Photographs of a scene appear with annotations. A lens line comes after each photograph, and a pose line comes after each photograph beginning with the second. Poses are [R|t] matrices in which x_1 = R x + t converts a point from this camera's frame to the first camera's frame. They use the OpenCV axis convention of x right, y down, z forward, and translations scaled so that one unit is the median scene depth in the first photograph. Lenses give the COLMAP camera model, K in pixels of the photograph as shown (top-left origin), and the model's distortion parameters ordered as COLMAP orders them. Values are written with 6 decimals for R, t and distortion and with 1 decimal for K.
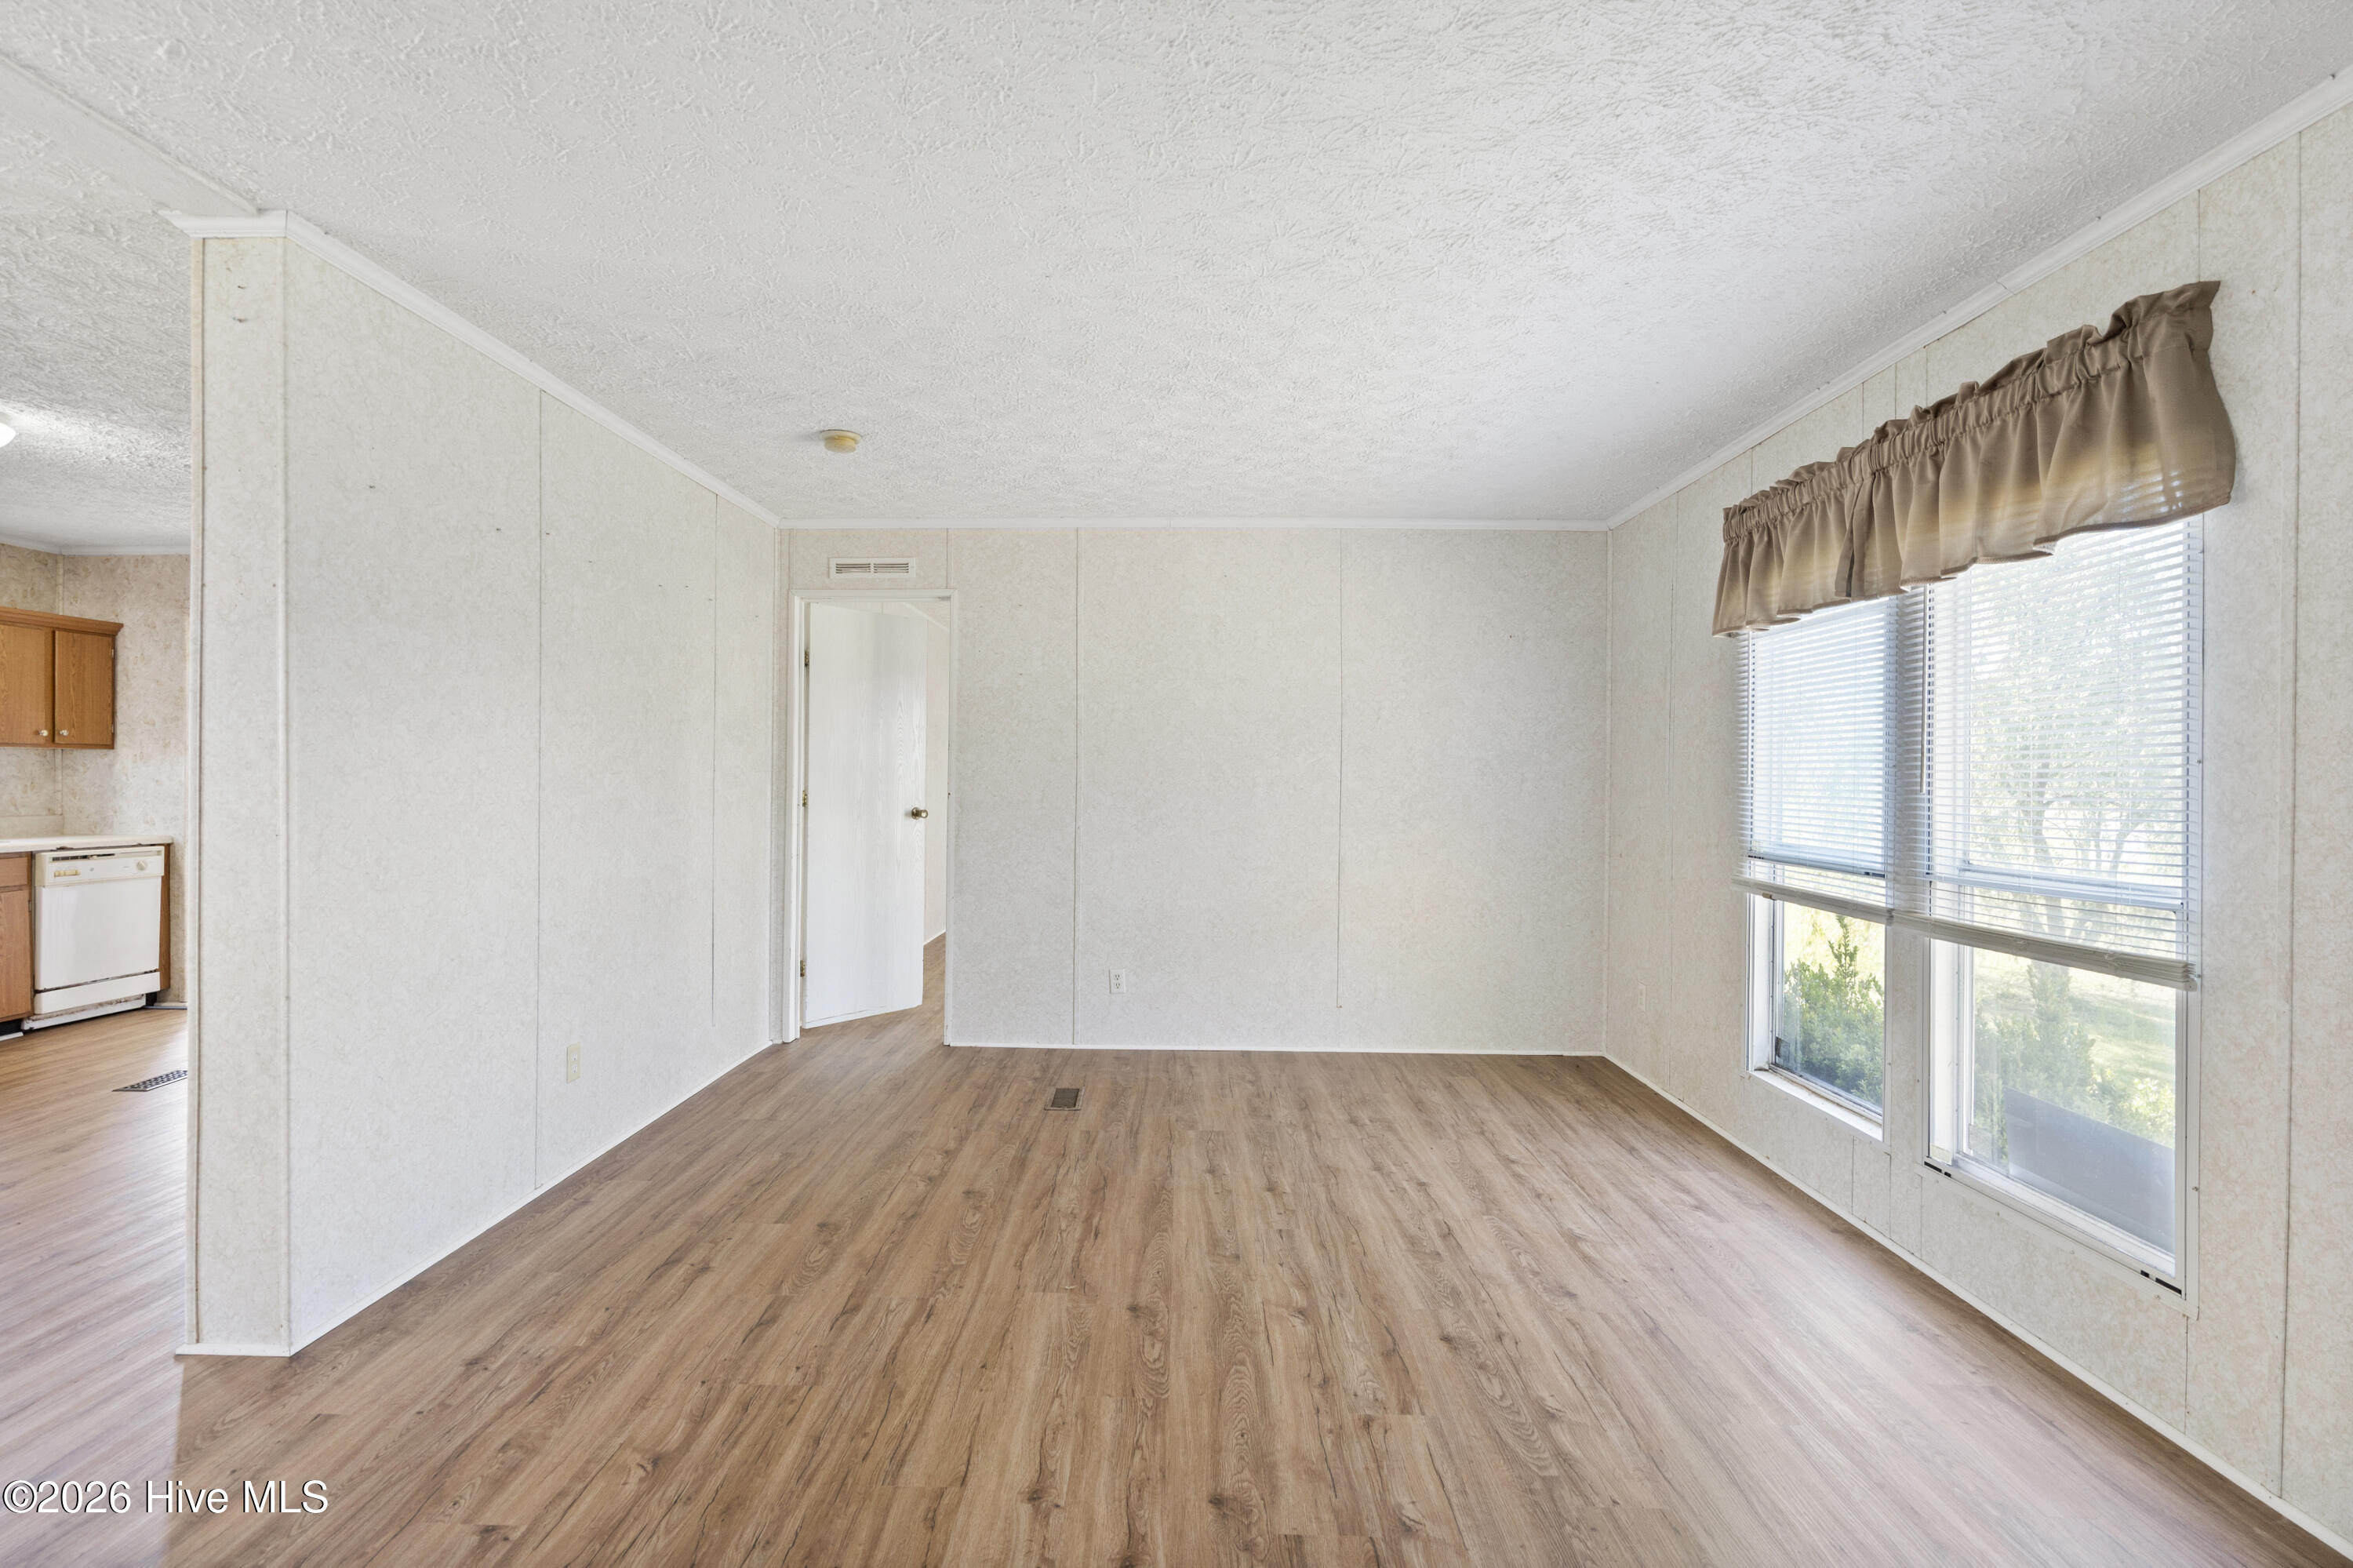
lens RADIAL K [[1083.1, 0, 1176.5], [0, 1083.1, 784.0], [0, 0, 1]] dist [-0.000208, -0.000401]
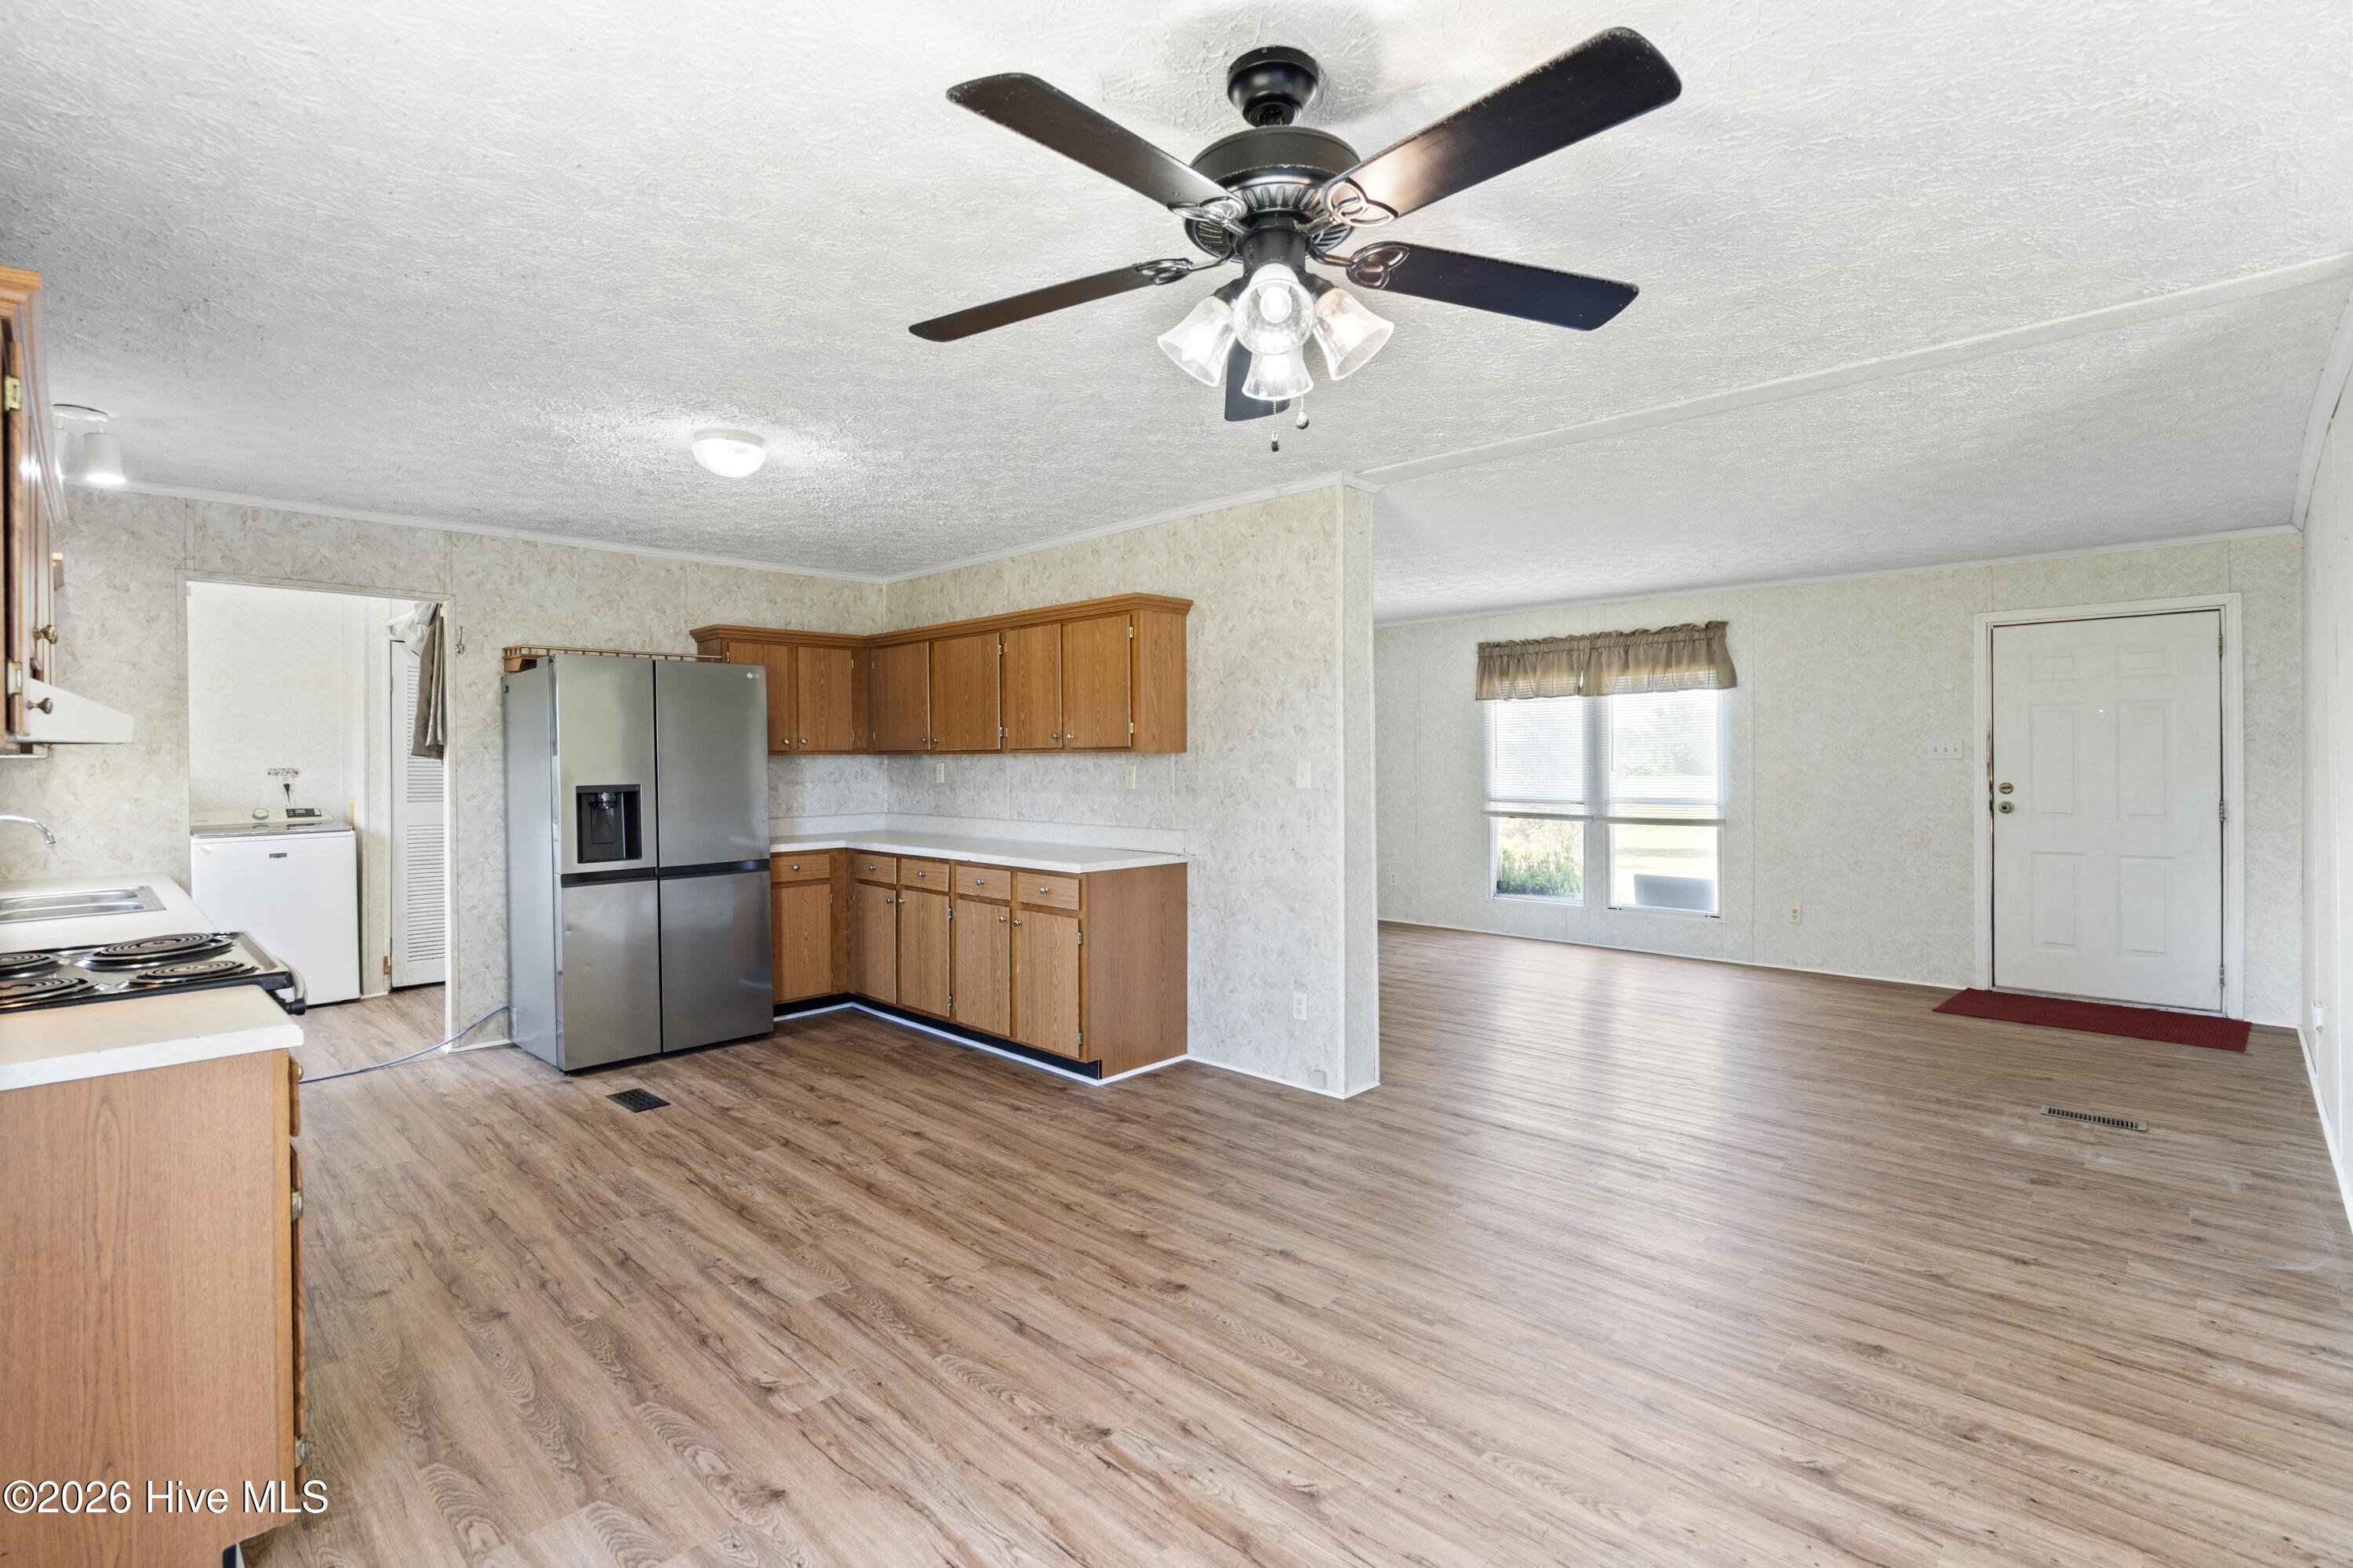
lens RADIAL K [[1074.3, 0, 1176.5], [0, 1074.3, 784.0], [0, 0, 1]] dist [0.108228, -0.000099]
pose [[0.692450, -0.026676, 0.720972, -1.061738], [0.018525, 0.999644, 0.019195, -0.016688], [-0.721228, 0.000064, 0.692698, -0.062676]]
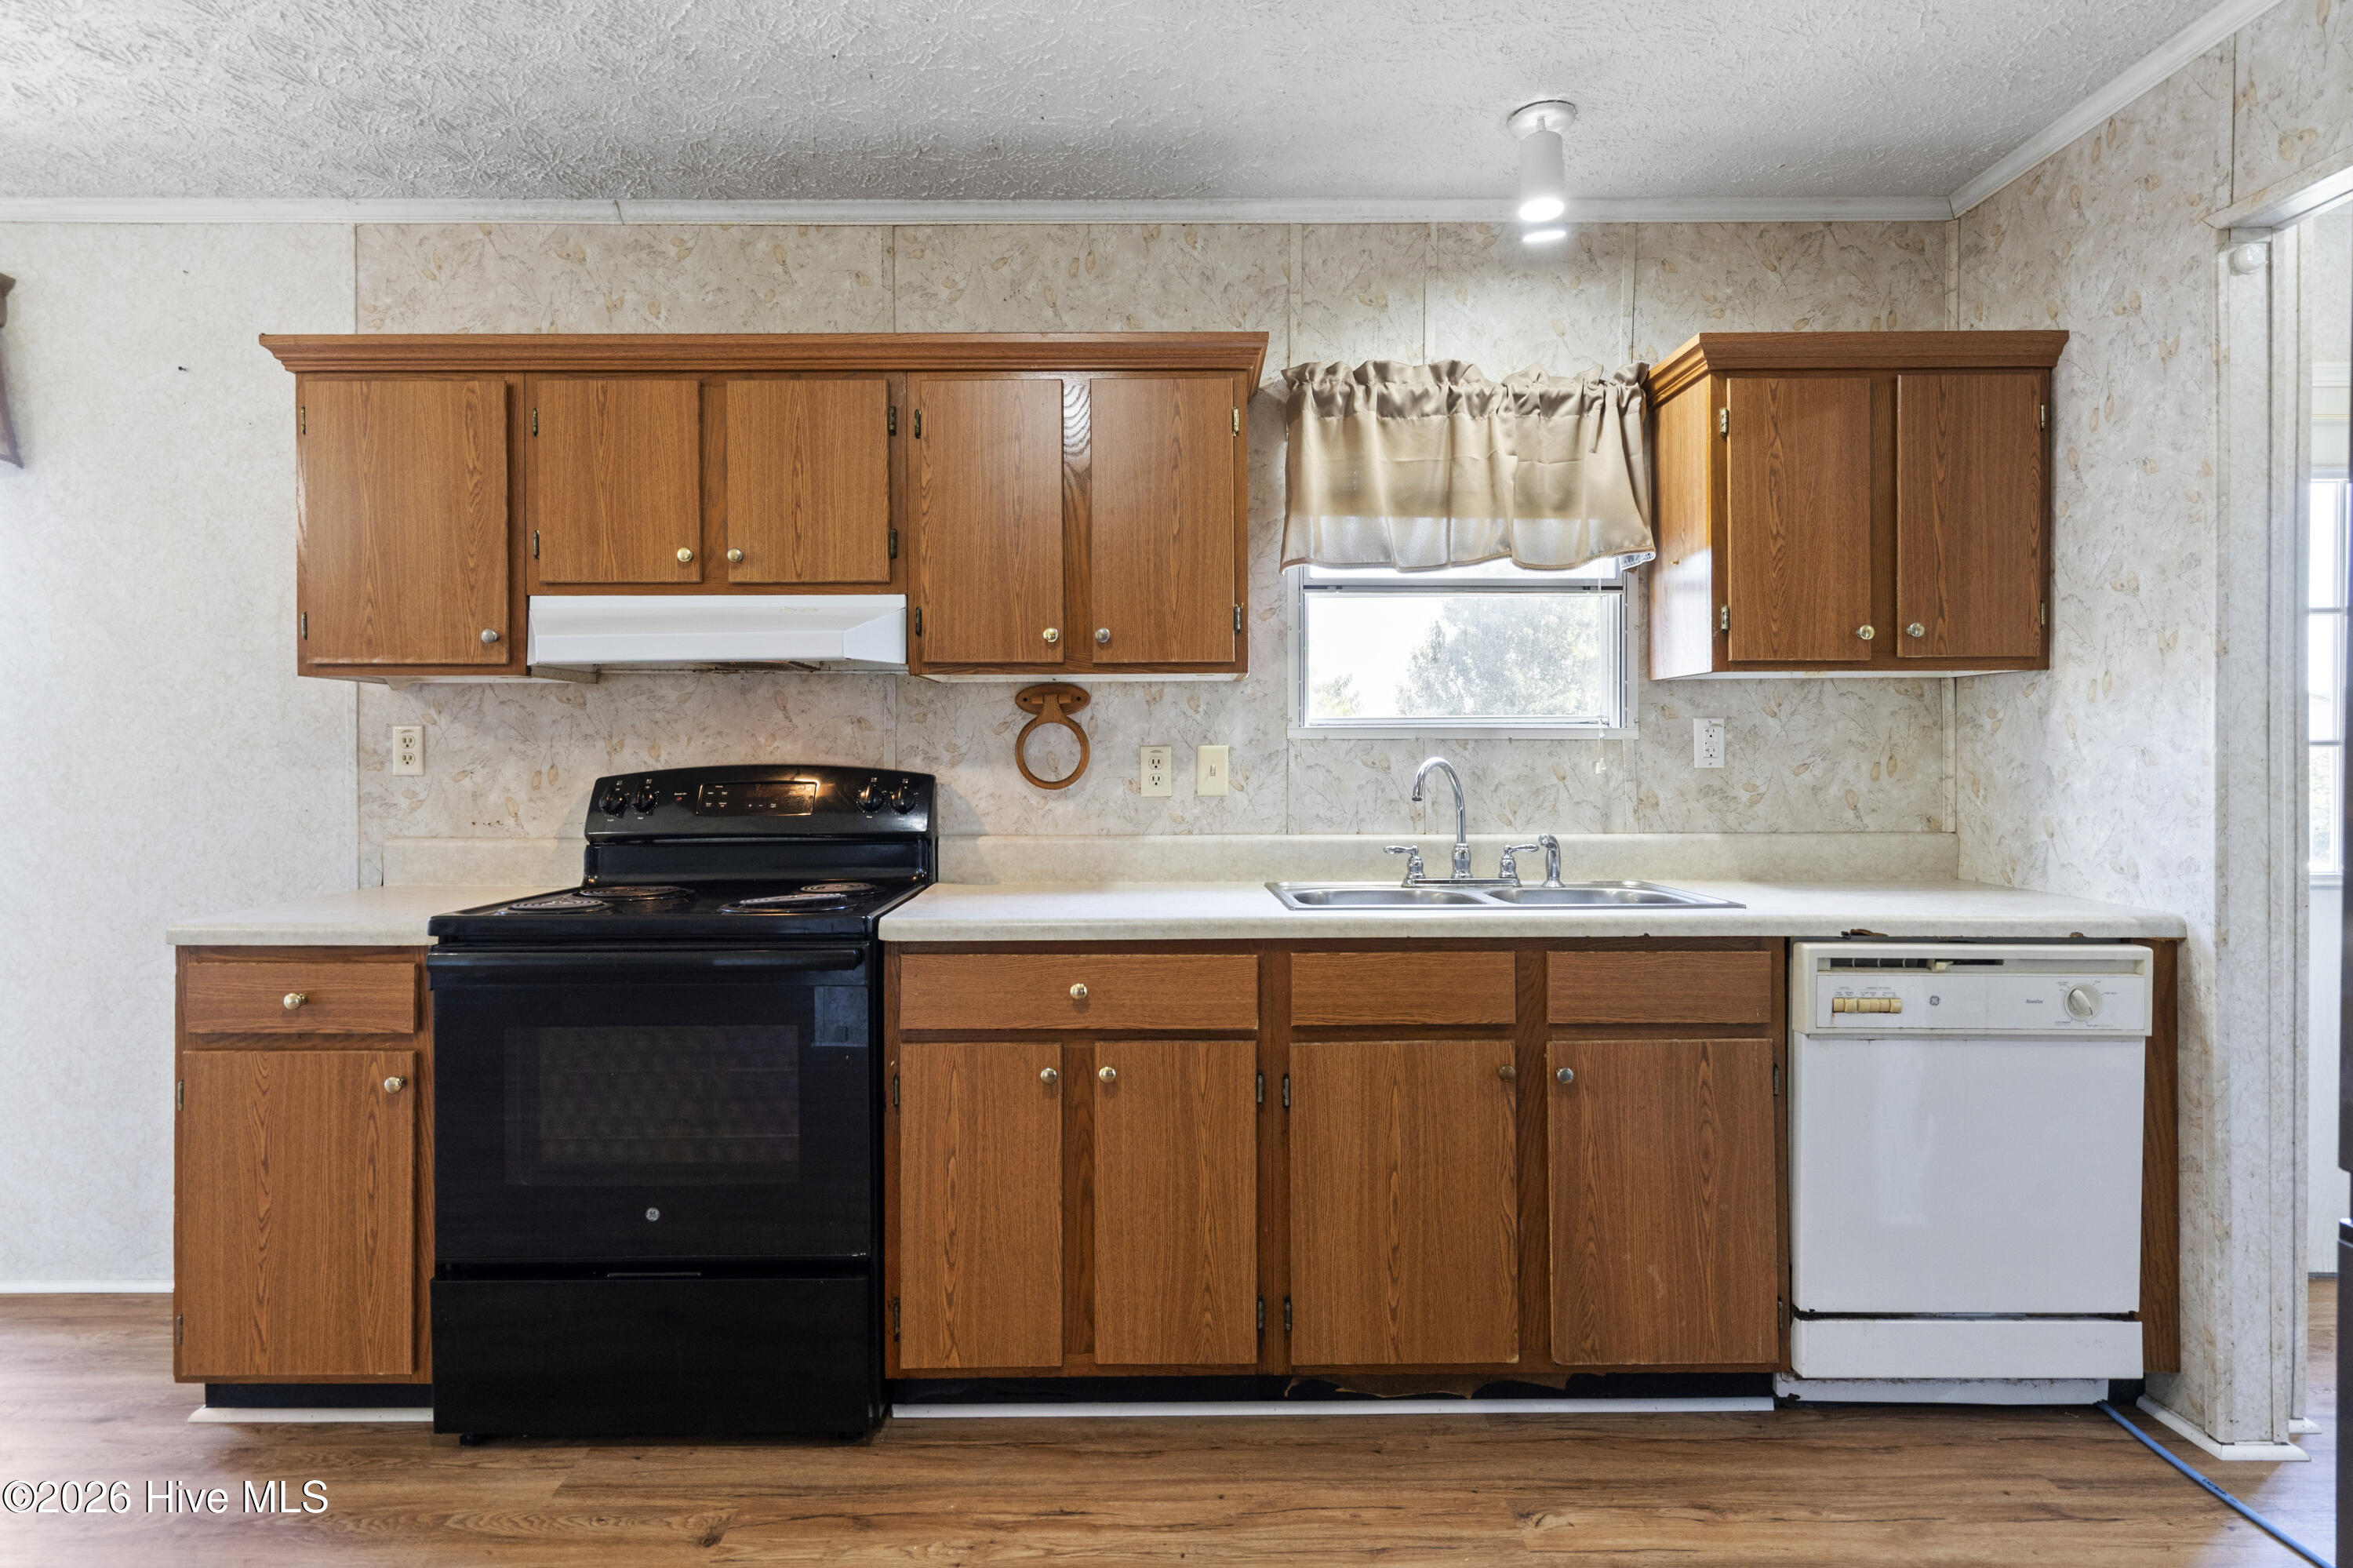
lens RADIAL K [[1193.5, 0, 1172.0], [0, 1193.5, 754.2], [0, 0, 1]] dist [0.004305, 0.000819]
pose [[-0.000212, -0.006009, -0.999982, -0.582918], [-0.001342, 0.999981, -0.006009, 0.000741], [0.999999, 0.001341, -0.000221, 0.717882]]
